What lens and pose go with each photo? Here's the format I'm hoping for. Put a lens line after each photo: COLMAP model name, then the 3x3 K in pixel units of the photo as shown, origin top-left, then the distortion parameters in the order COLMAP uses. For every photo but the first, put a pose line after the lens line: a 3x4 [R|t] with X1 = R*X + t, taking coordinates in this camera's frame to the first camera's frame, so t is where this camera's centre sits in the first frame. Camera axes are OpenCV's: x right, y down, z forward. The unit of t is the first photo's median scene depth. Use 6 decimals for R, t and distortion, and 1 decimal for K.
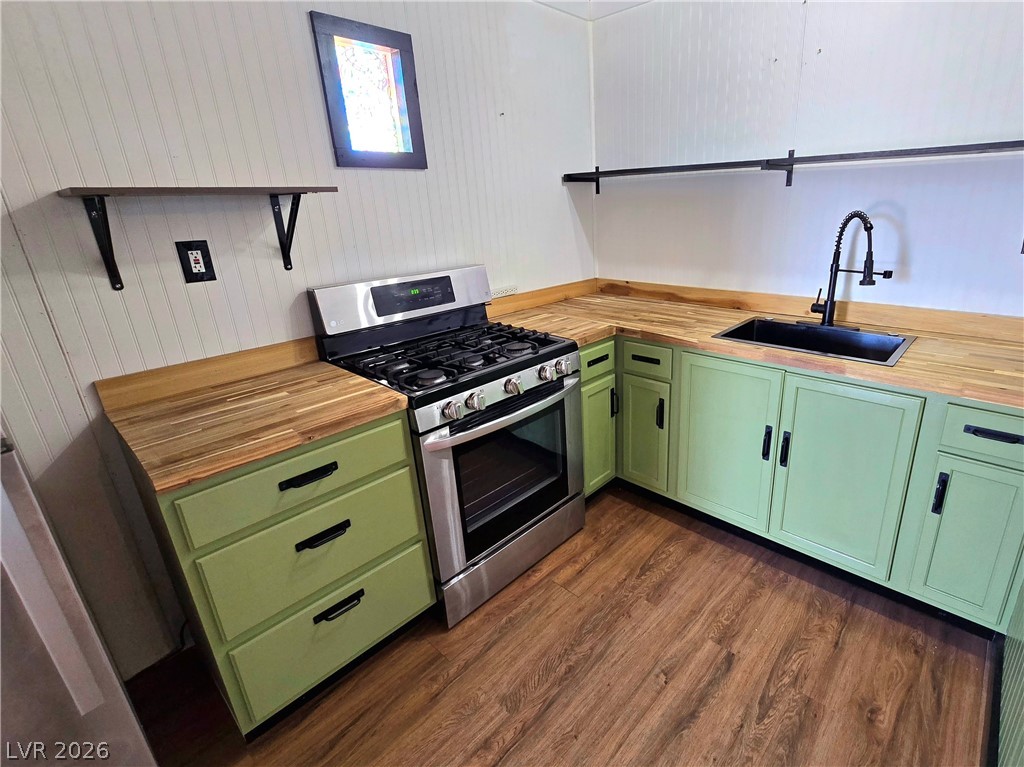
lens RADIAL K [[496.0, 0, 585.0], [0, 496.0, 370.9], [0, 0, 1]] dist [-0.000335, -0.000310]
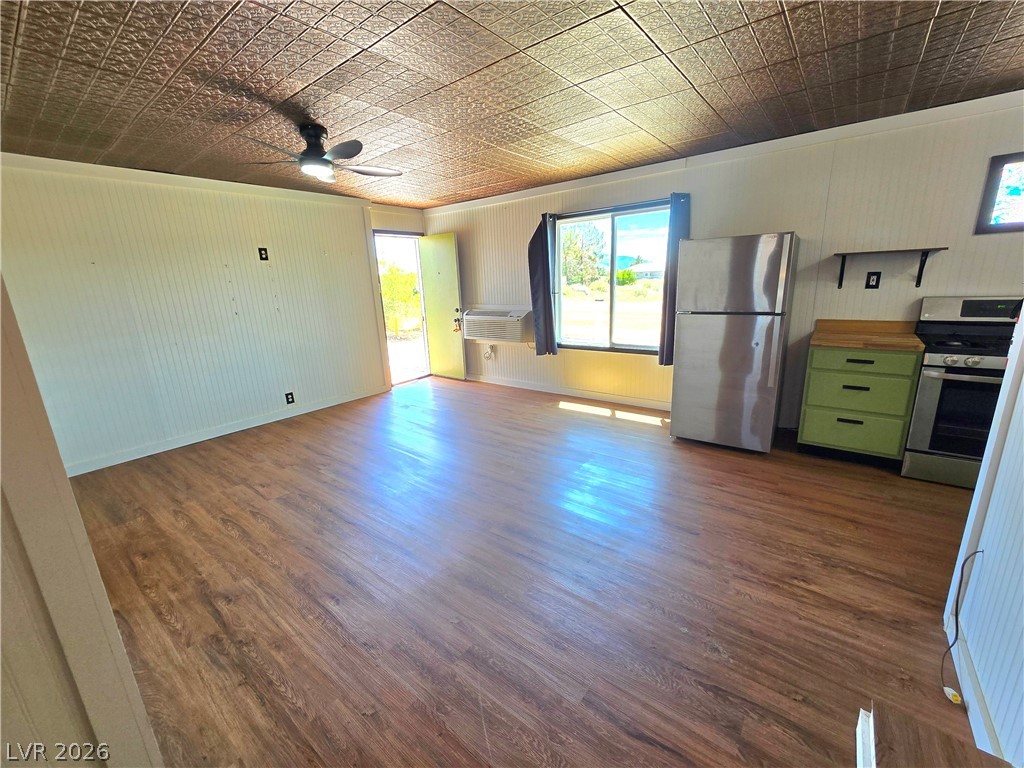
lens RADIAL K [[419.4, 0, 514.9], [0, 419.4, 385.7], [0, 0, 1]] dist [-0.002037, 0.000149]
pose [[0.042971, 0.271881, -0.961371, 1.039411], [-0.287207, 0.925003, 0.248758, 0.208944], [0.956904, 0.265423, 0.117835, -0.657062]]
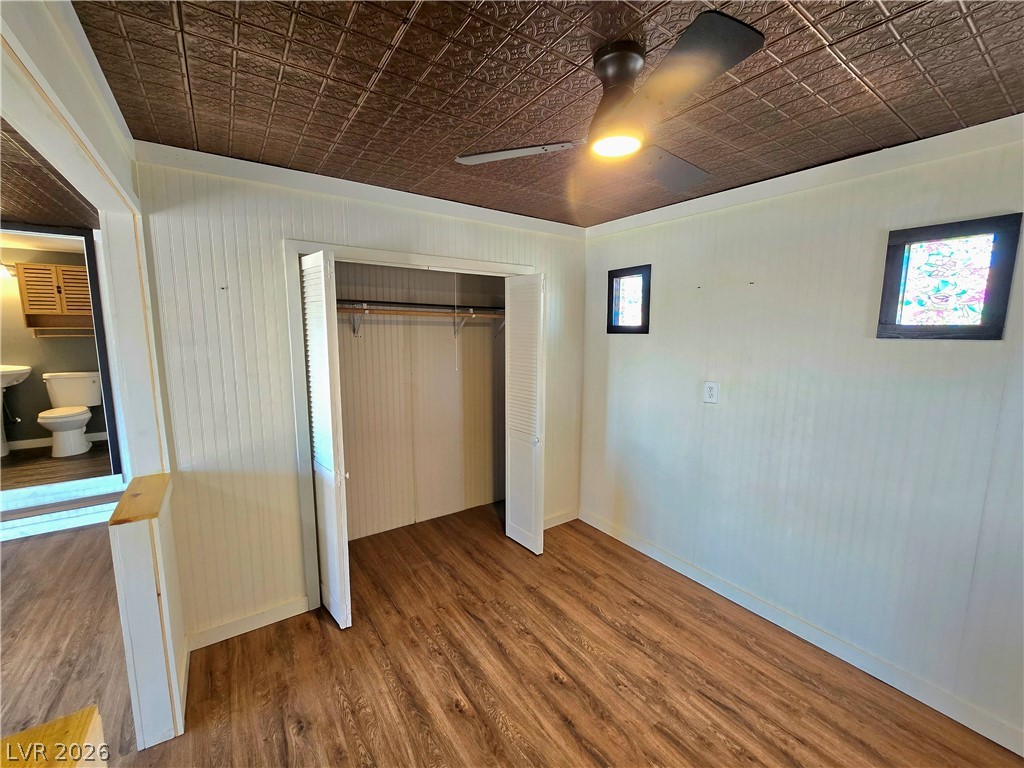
lens RADIAL K [[419.4, 0, 514.9], [0, 419.4, 385.7], [0, 0, 1]] dist [-0.002037, 0.000149]
pose [[0.254578, -0.103629, 0.961484, -0.374562], [0.303618, 0.952534, 0.022274, 0.761186], [-0.918154, 0.286253, 0.273957, -2.516621]]
